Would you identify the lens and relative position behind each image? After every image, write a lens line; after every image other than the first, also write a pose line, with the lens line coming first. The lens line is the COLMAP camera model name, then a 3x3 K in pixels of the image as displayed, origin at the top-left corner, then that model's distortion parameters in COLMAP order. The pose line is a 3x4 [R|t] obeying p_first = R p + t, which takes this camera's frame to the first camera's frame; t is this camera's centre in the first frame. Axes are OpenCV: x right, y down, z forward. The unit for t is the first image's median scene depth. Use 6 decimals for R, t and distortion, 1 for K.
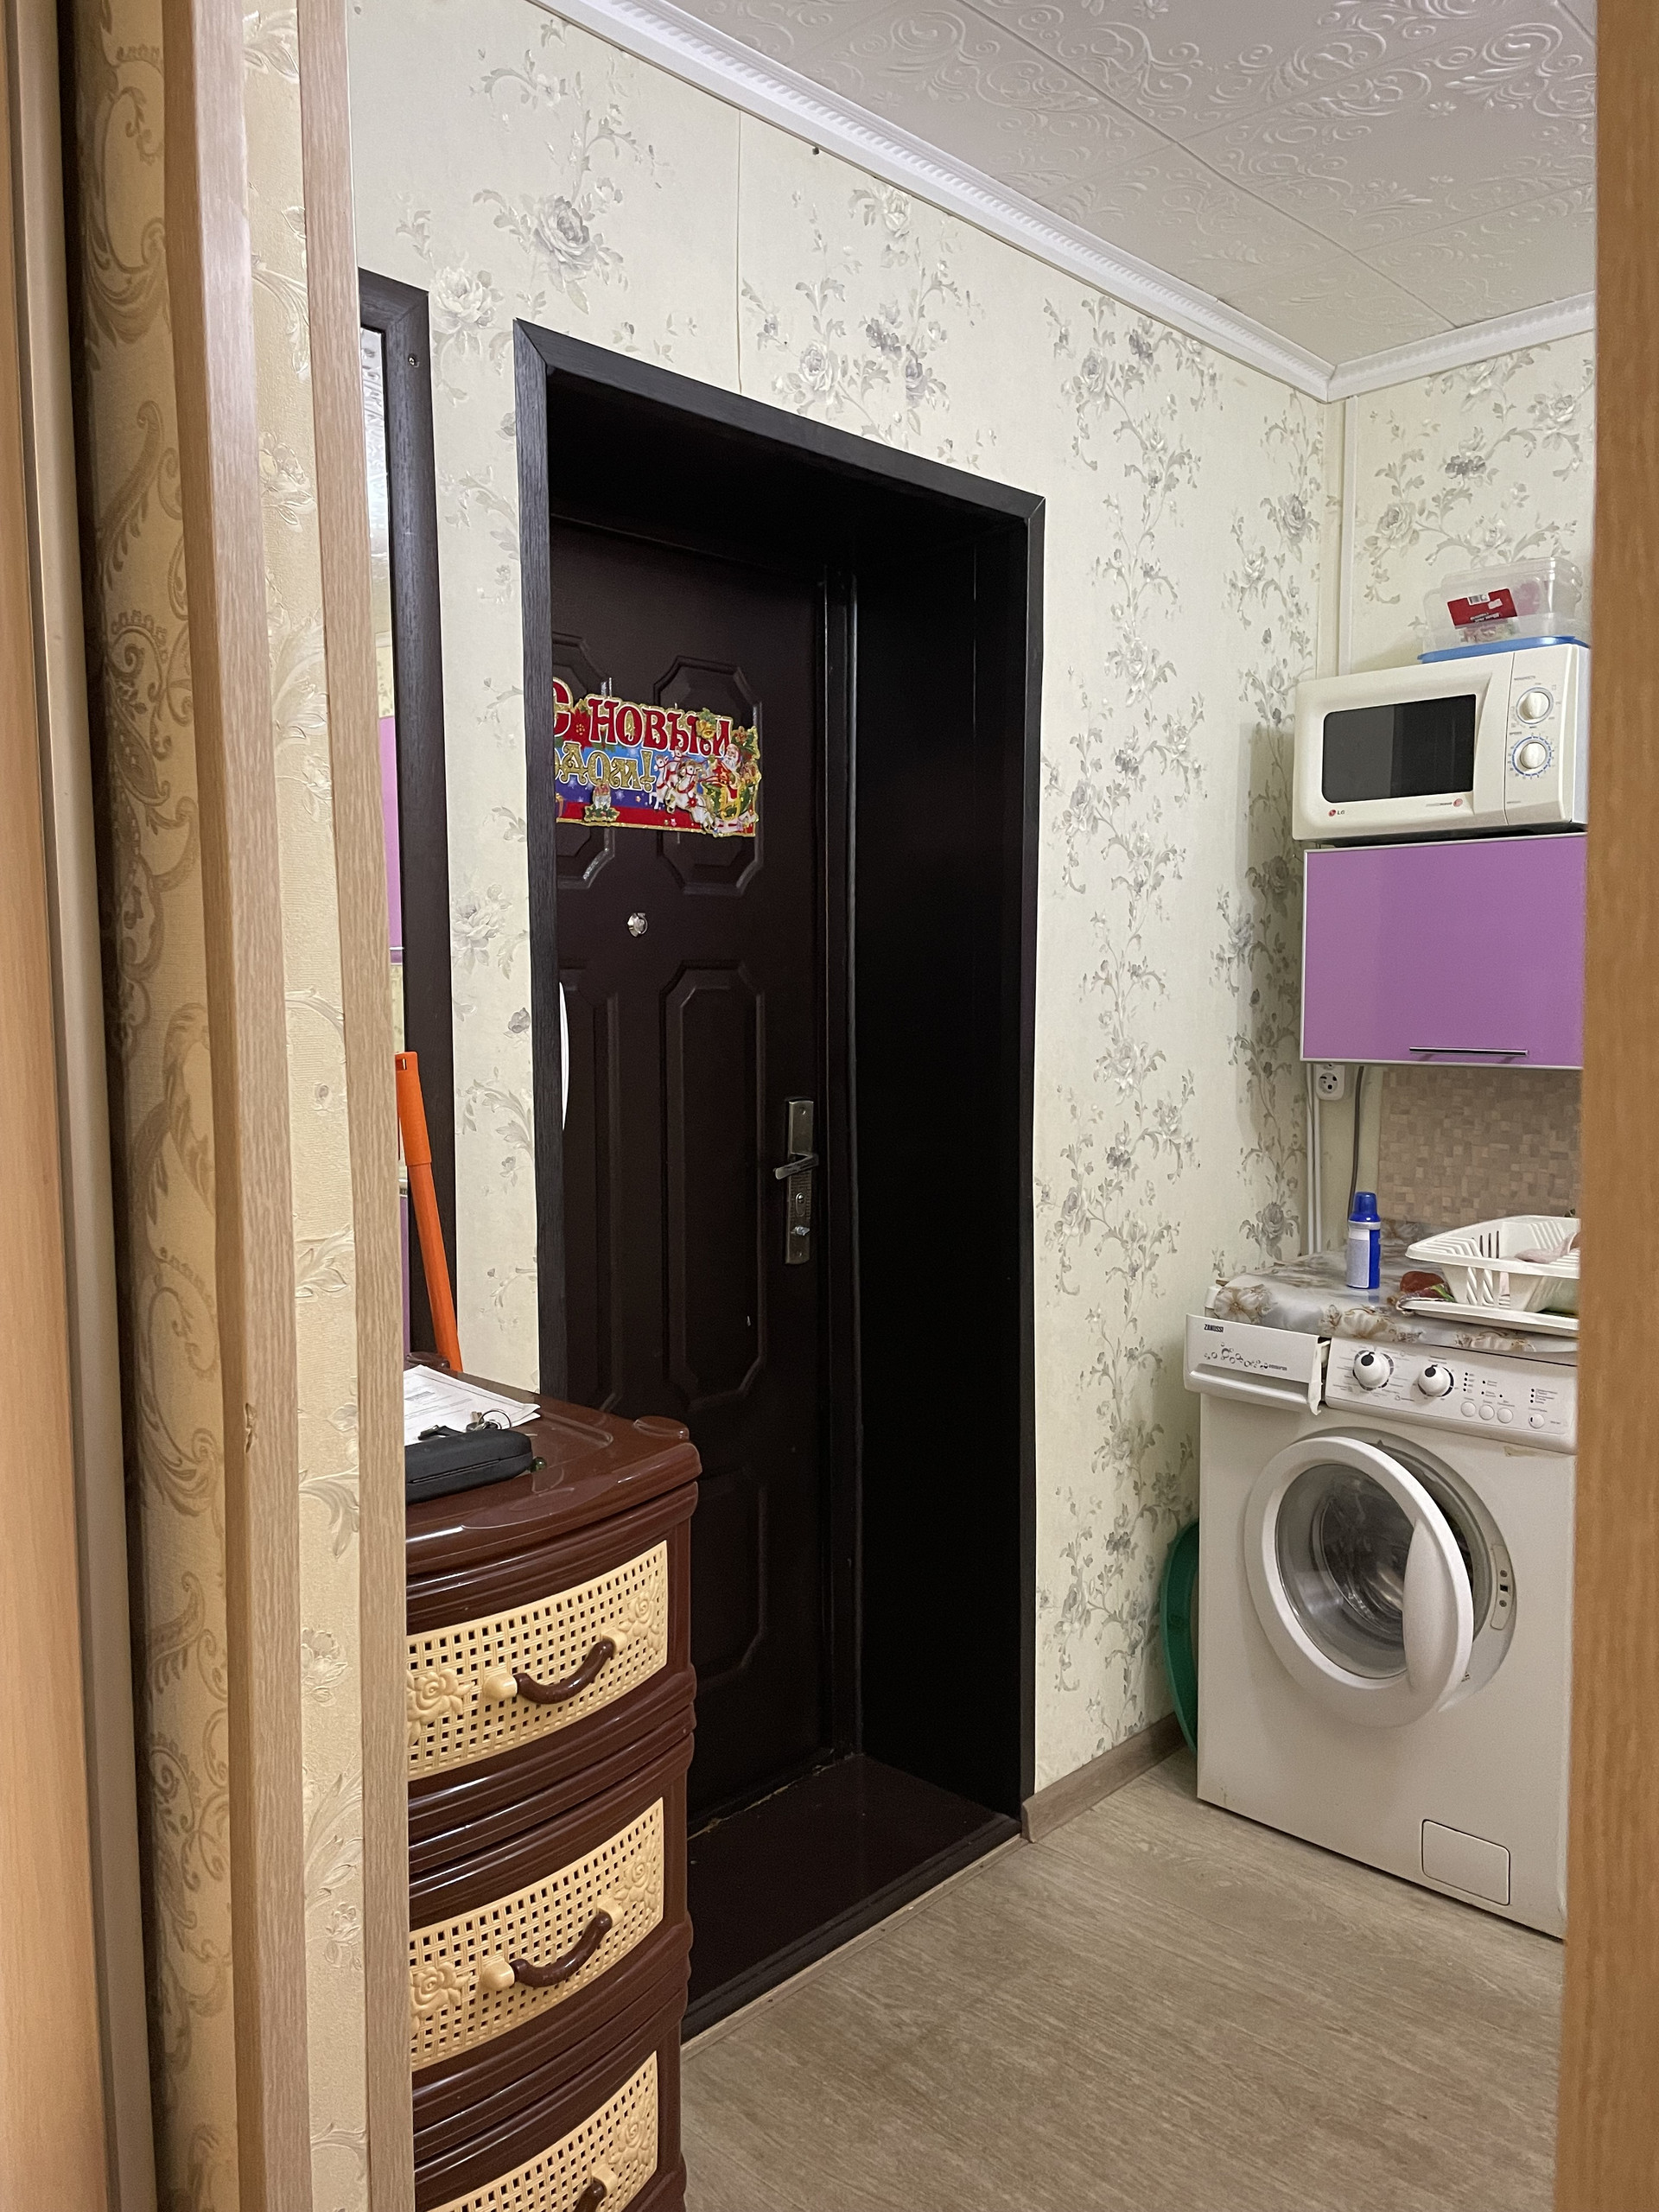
lens RADIAL K [[1664.6, 0, 820.2], [0, 1664.6, 1117.9], [0, 0, 1]] dist [0.070888, -0.107456]
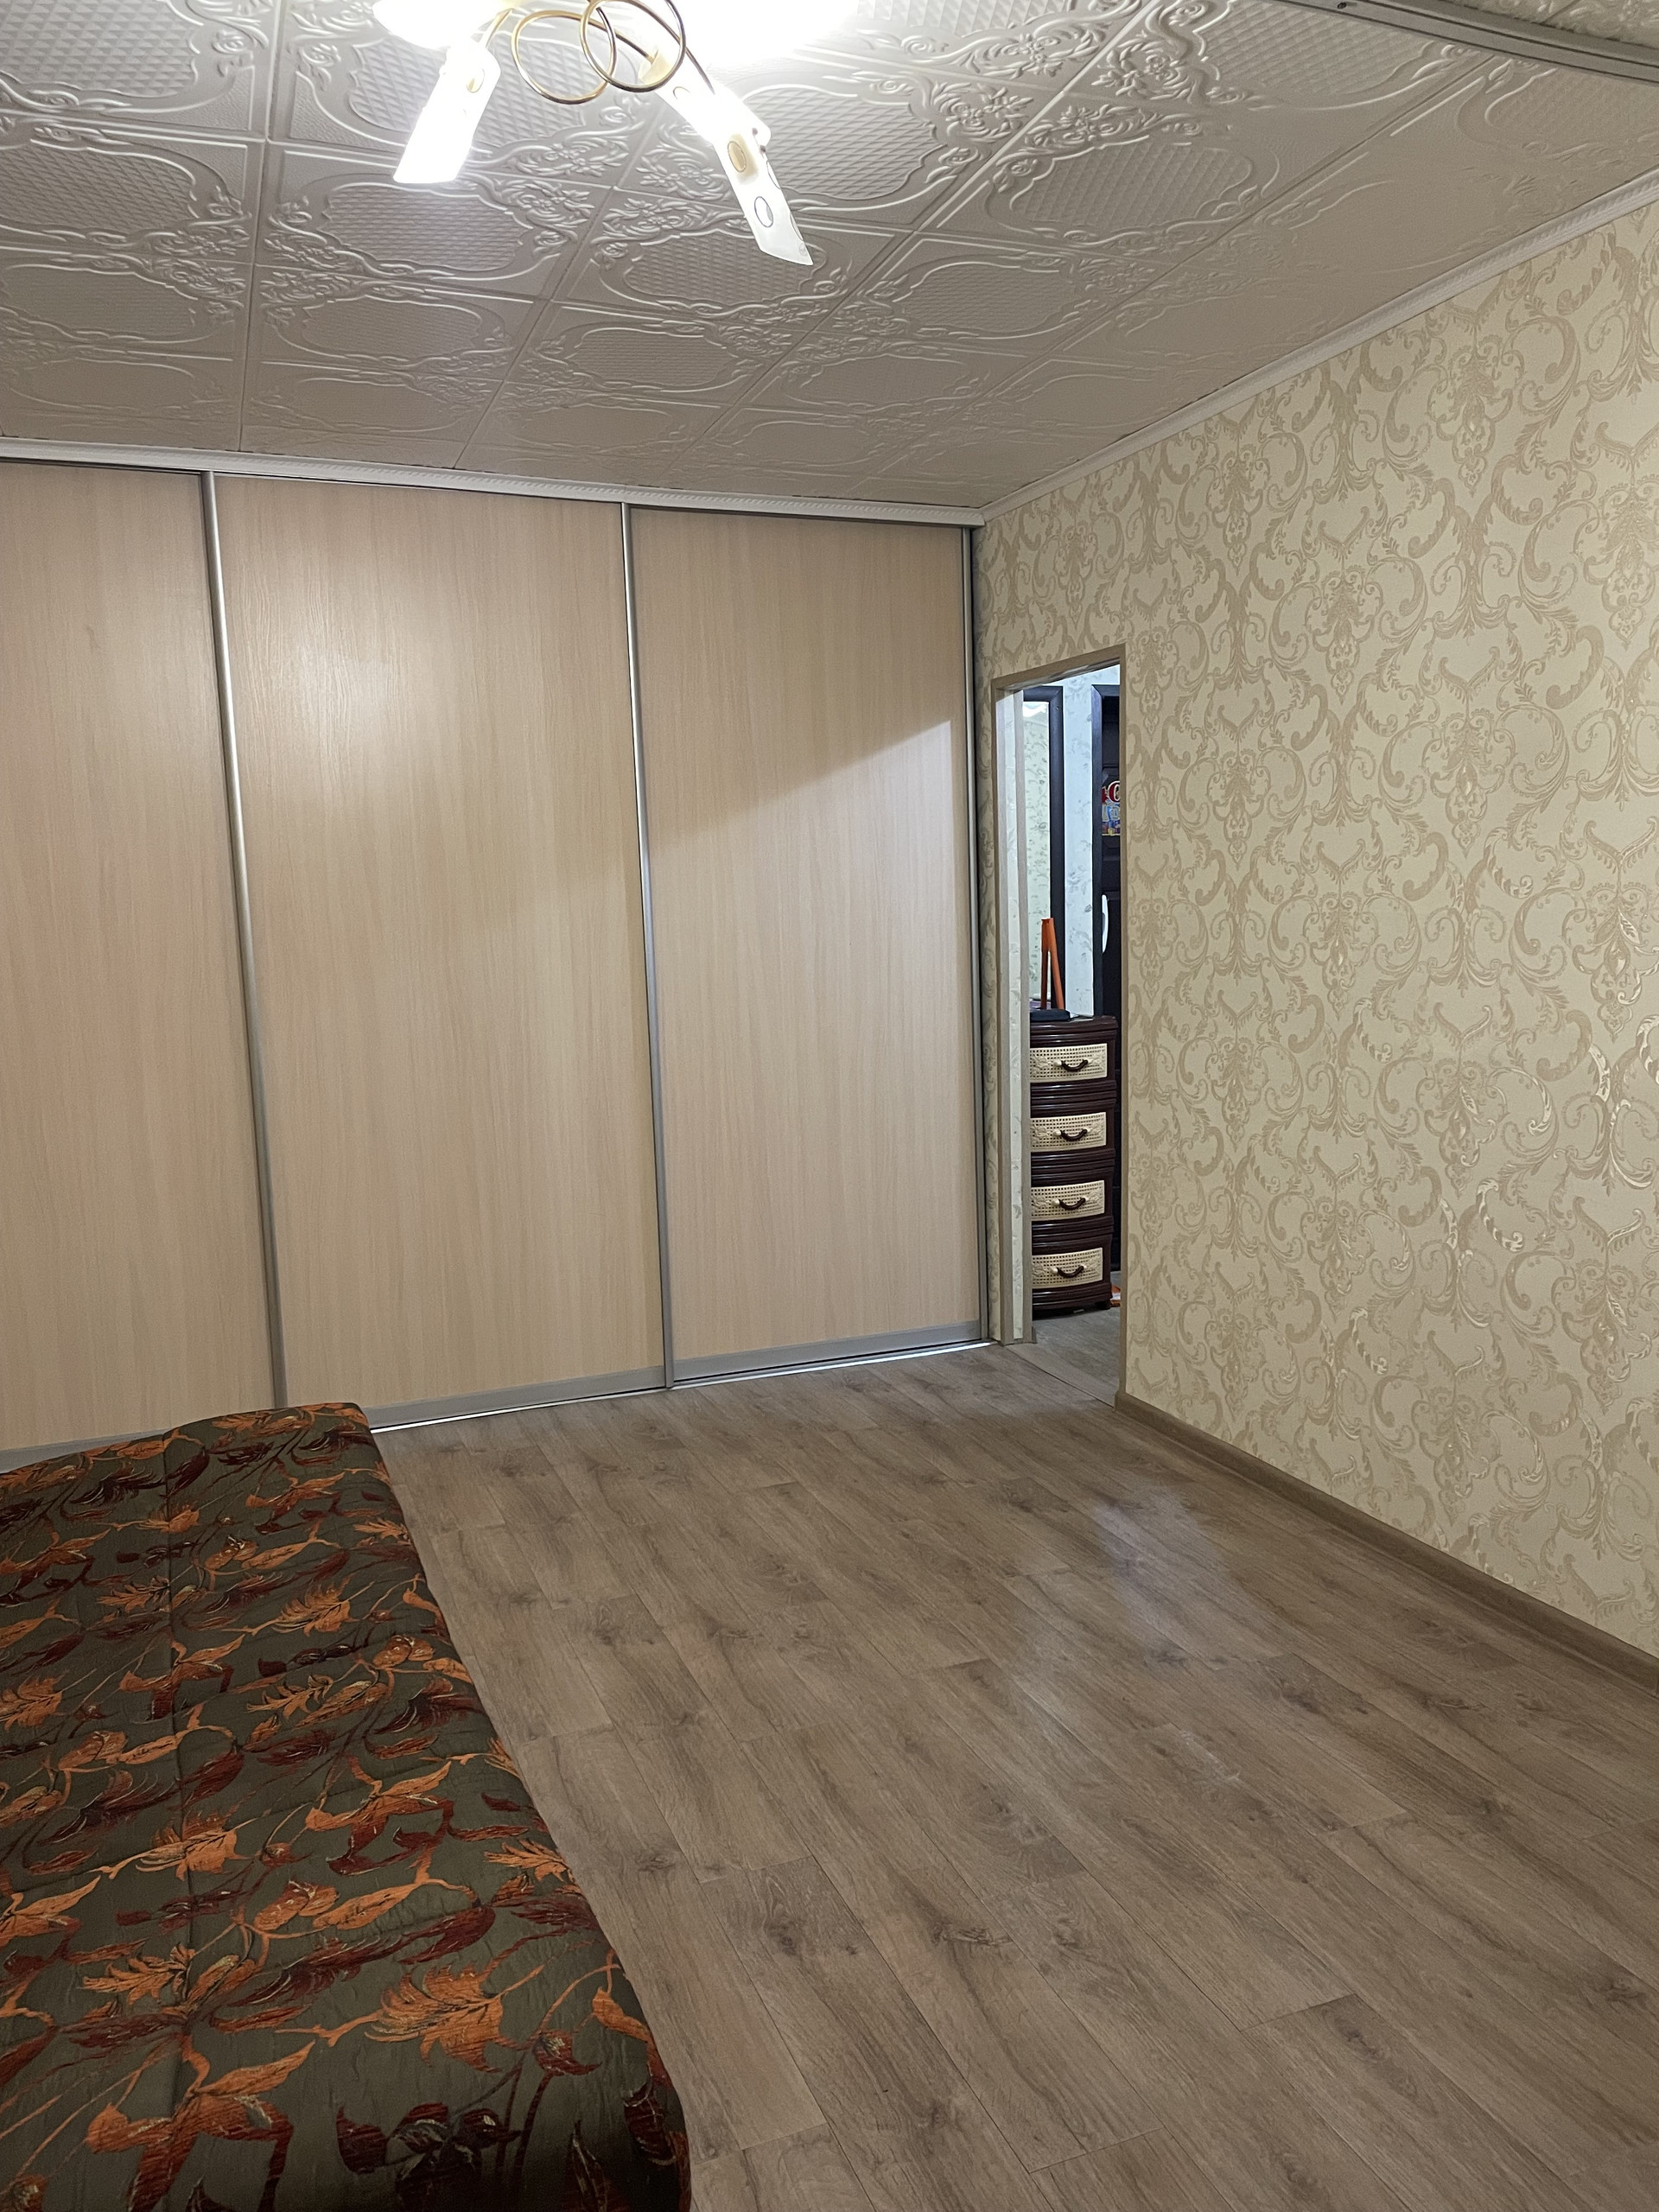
lens RADIAL K [[1664.6, 0, 820.2], [0, 1664.6, 1117.9], [0, 0, 1]] dist [0.070888, -0.107456]
pose [[0.899667, 0.032090, -0.435397, 1.325520], [-0.011699, 0.998709, 0.049435, 0.329512], [0.436421, -0.039381, 0.898880, -3.651268]]
